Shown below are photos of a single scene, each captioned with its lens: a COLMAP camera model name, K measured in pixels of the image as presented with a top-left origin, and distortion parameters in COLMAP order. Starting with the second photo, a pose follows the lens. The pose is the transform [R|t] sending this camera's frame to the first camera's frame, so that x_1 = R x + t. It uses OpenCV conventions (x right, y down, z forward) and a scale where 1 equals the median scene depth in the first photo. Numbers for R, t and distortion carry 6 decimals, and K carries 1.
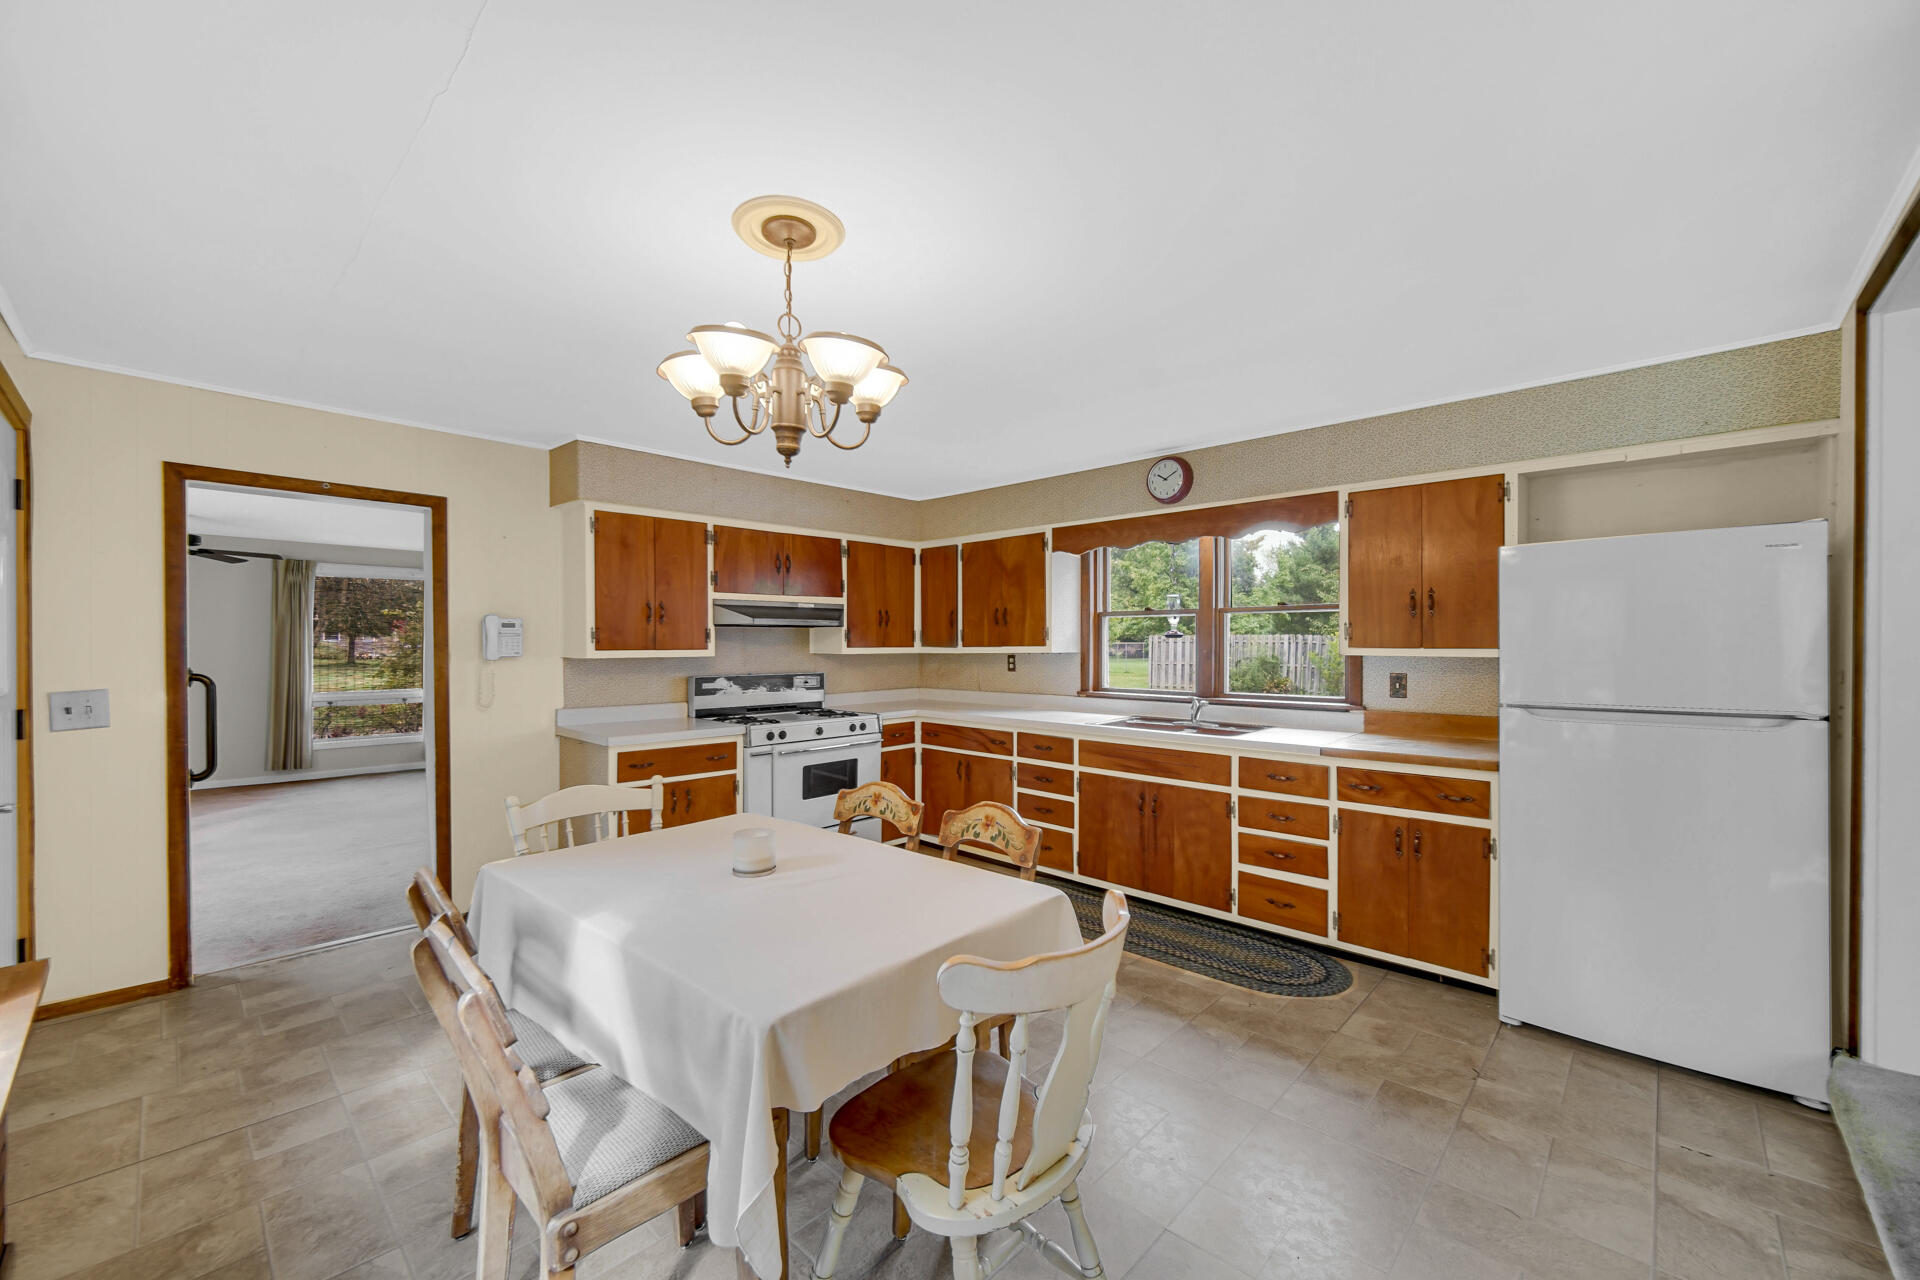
lens RADIAL K [[757.8, 0, 951.5], [0, 757.8, 643.2], [0, 0, 1]] dist [-0.003003, 0.000565]
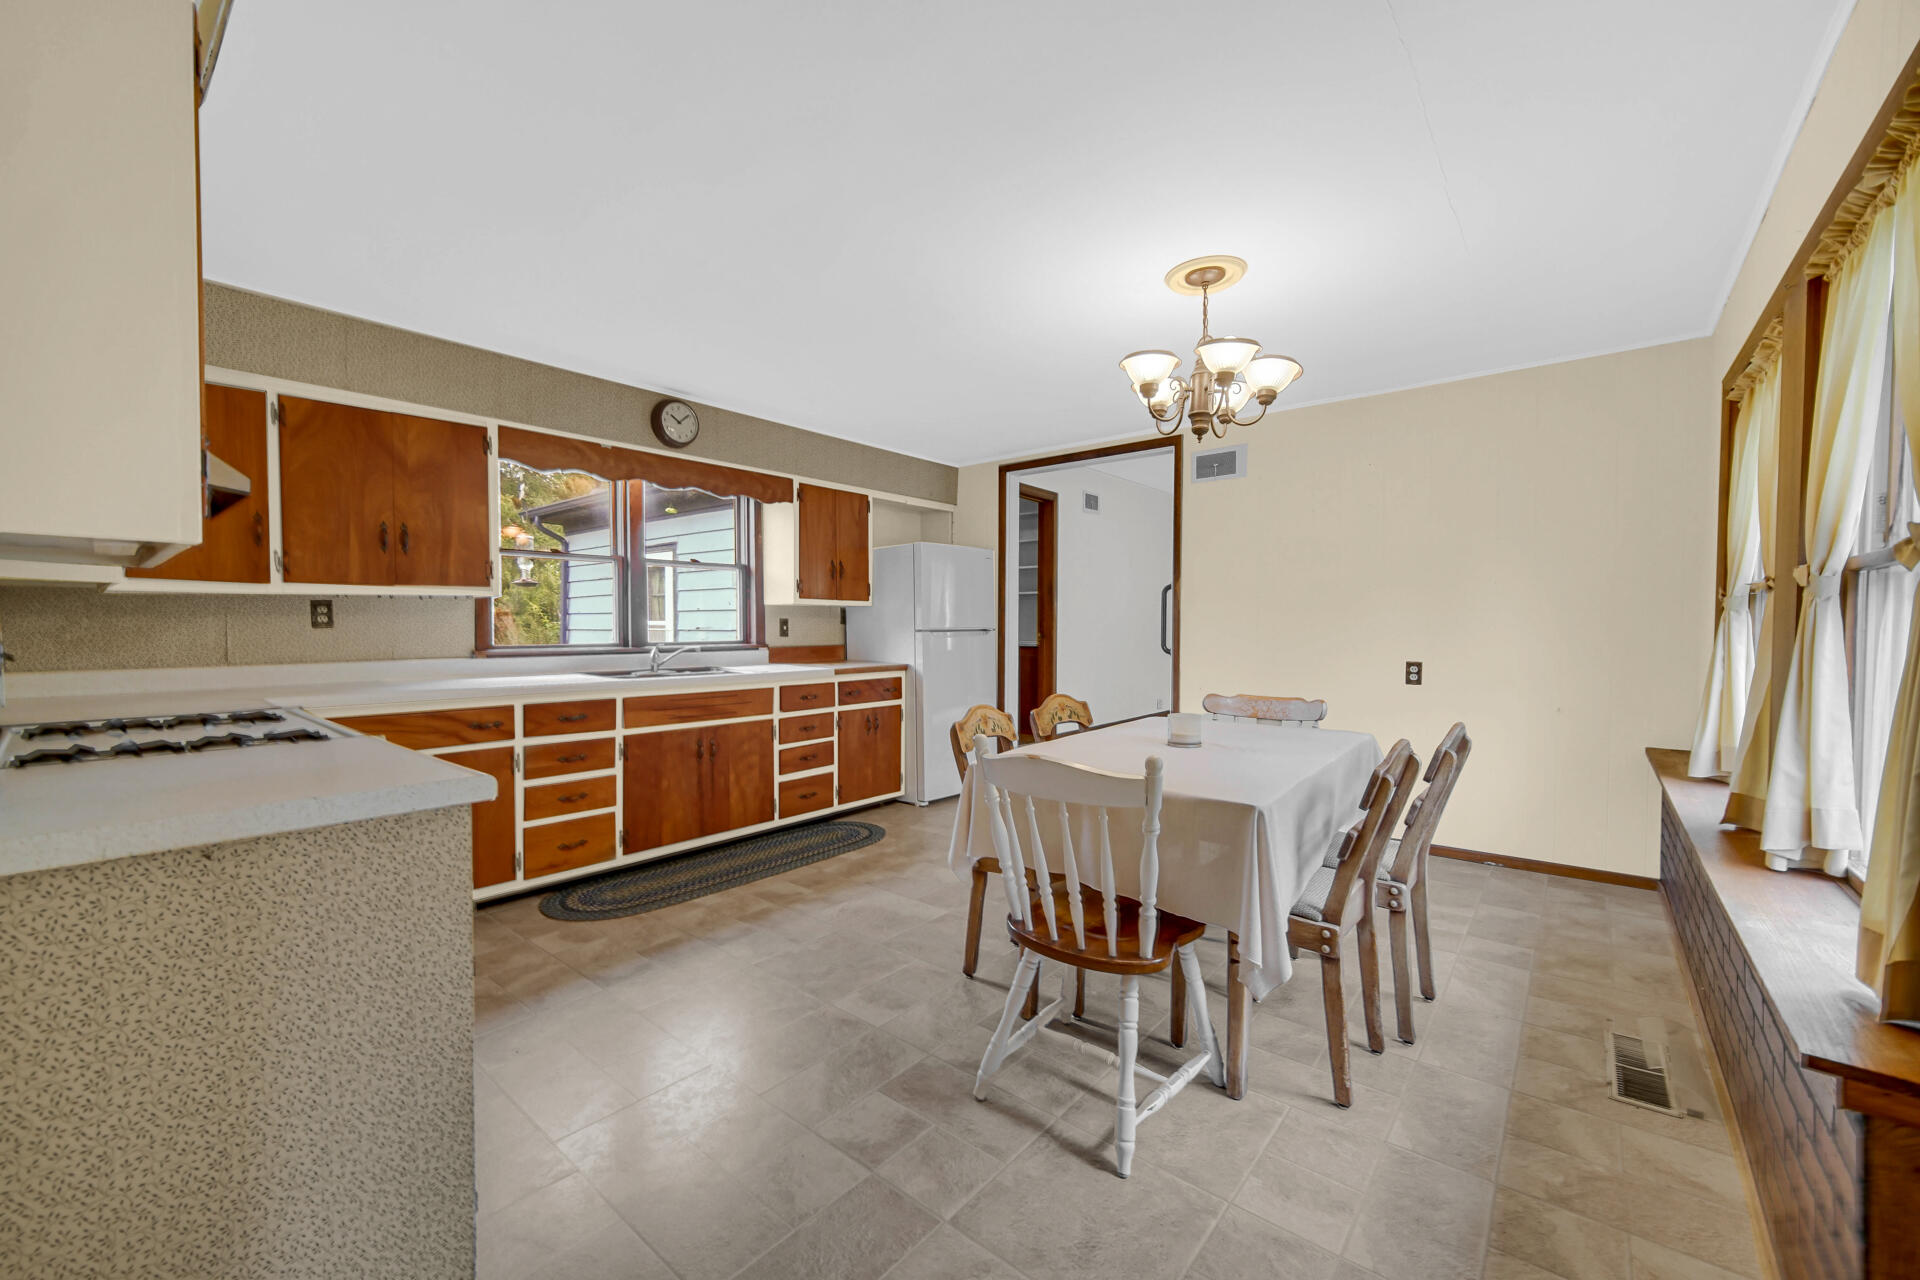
lens RADIAL K [[757.8, 0, 953.8], [0, 757.8, 644.9], [0, 0, 1]] dist [-0.003003, 0.000565]
pose [[-0.062161, -0.025468, 0.997741, -0.685512], [0.001301, 0.999671, 0.025598, 0.044495], [-0.998065, 0.002889, -0.062108, 0.663786]]
